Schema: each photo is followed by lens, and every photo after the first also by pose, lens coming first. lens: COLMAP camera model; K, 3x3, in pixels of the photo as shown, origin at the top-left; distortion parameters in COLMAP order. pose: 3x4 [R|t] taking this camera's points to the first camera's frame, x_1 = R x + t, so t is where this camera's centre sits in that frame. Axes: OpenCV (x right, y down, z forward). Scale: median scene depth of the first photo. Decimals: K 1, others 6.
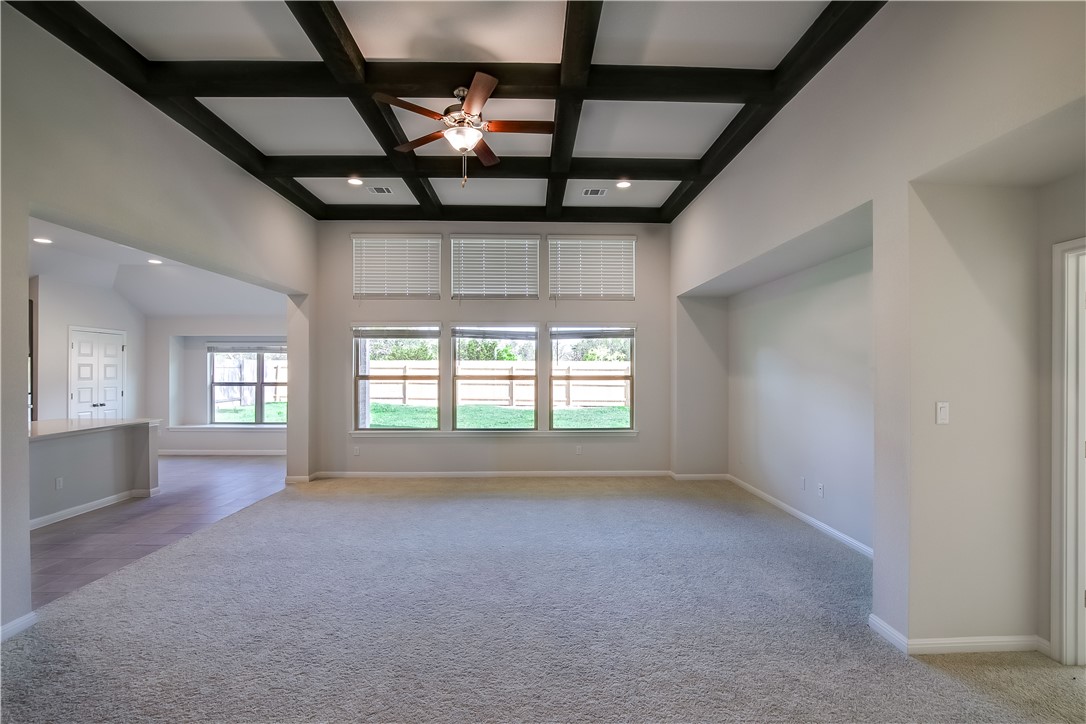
lens RADIAL K [[507.9, 0, 541.1], [0, 507.9, 366.5], [0, 0, 1]] dist [-0.031914, 0.006496]
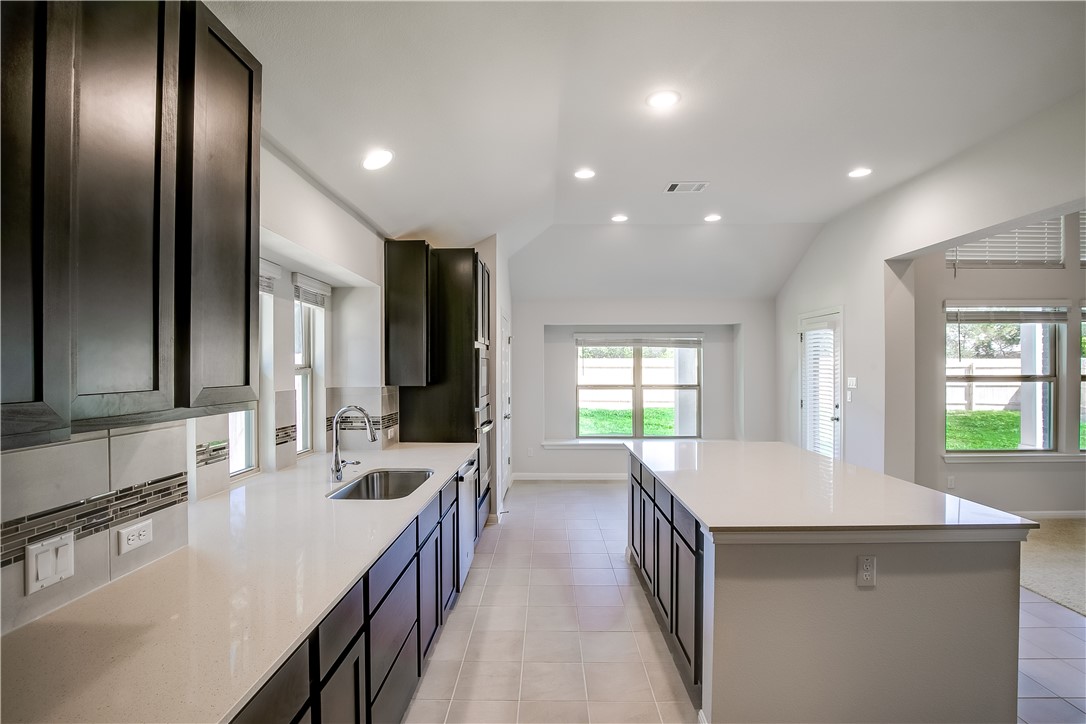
lens RADIAL K [[507.9, 0, 543.0], [0, 507.9, 367.2], [0, 0, 1]] dist [-0.031914, 0.006496]
pose [[0.999533, -0.000986, -0.030544, -0.775741], [0.000992, 0.999999, 0.000201, 0.004376], [0.030544, -0.000231, 0.999533, 0.240763]]
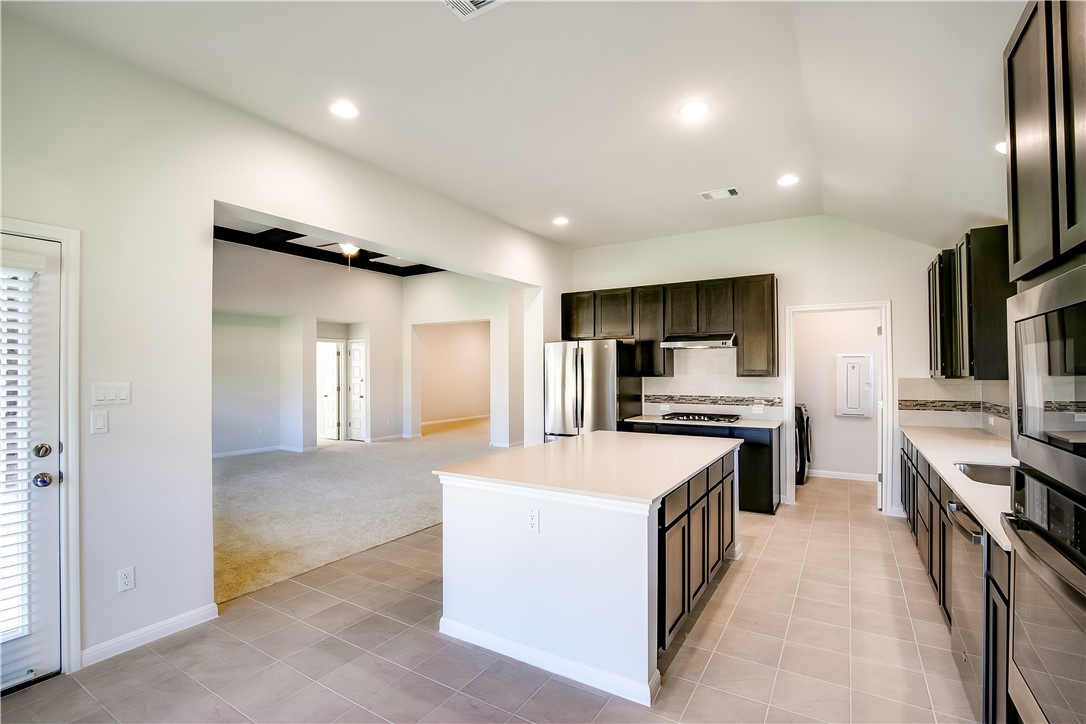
lens RADIAL K [[507.9, 0, 541.7], [0, 507.9, 360.5], [0, 0, 1]] dist [-0.031914, 0.006496]
pose [[-0.844153, 0.014712, 0.535901, -0.805489], [0.004368, 0.999779, -0.020566, 0.011152], [-0.536085, -0.015020, -0.844030, 0.980502]]
